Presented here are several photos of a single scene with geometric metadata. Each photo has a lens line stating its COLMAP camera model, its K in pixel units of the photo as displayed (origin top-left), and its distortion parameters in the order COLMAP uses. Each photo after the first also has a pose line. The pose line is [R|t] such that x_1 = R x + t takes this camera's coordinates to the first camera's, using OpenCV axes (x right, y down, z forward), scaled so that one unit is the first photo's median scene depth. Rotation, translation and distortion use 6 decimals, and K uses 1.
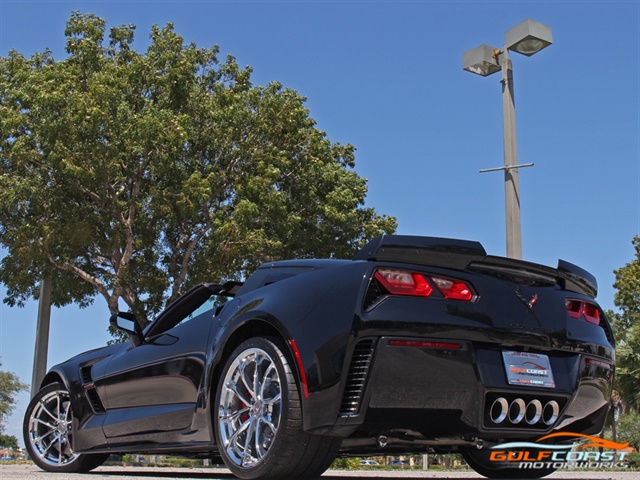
lens RADIAL K [[801.5, 0, 320.0], [0, 801.5, 240.0], [0, 0, 1]] dist [-0.112502, 0.096232]
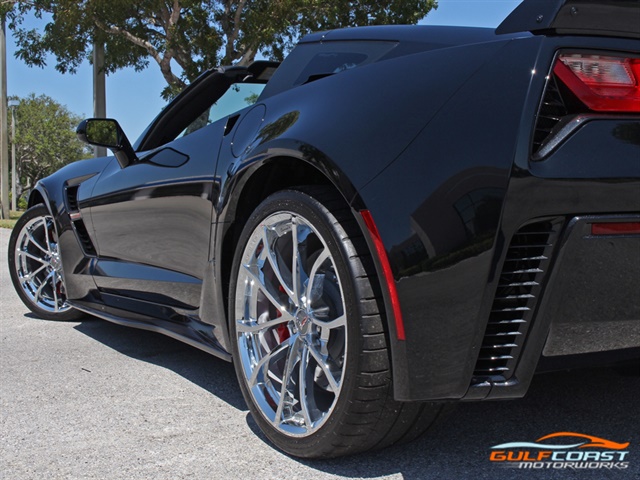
lens RADIAL K [[801.5, 0, 320.0], [0, 801.5, 240.0], [0, 0, 1]] dist [-0.112502, 0.096232]
pose [[0.996895, -0.017783, -0.076707, -0.023482], [0.039970, 0.953609, 0.298382, -0.000594], [0.067842, -0.300521, 0.951359, 0.492626]]
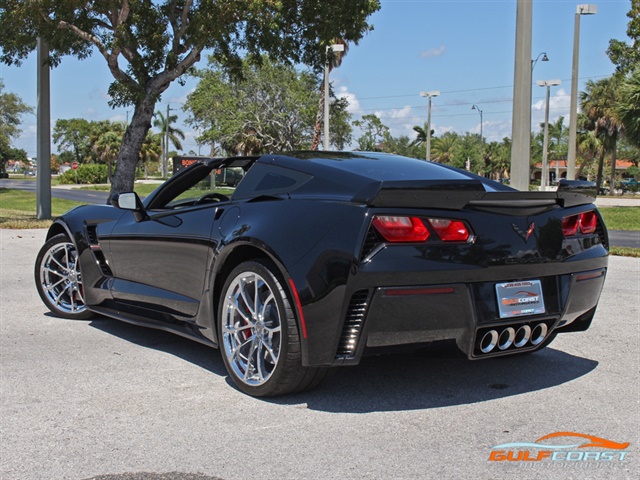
lens RADIAL K [[801.5, 0, 320.0], [0, 801.5, 240.0], [0, 0, 1]] dist [-0.112502, 0.096232]
pose [[0.999993, 0.001419, -0.003549, 0.005523], [-0.000258, 0.951503, 0.307641, -0.215146], [0.003813, -0.307637, 0.951496, 0.036125]]
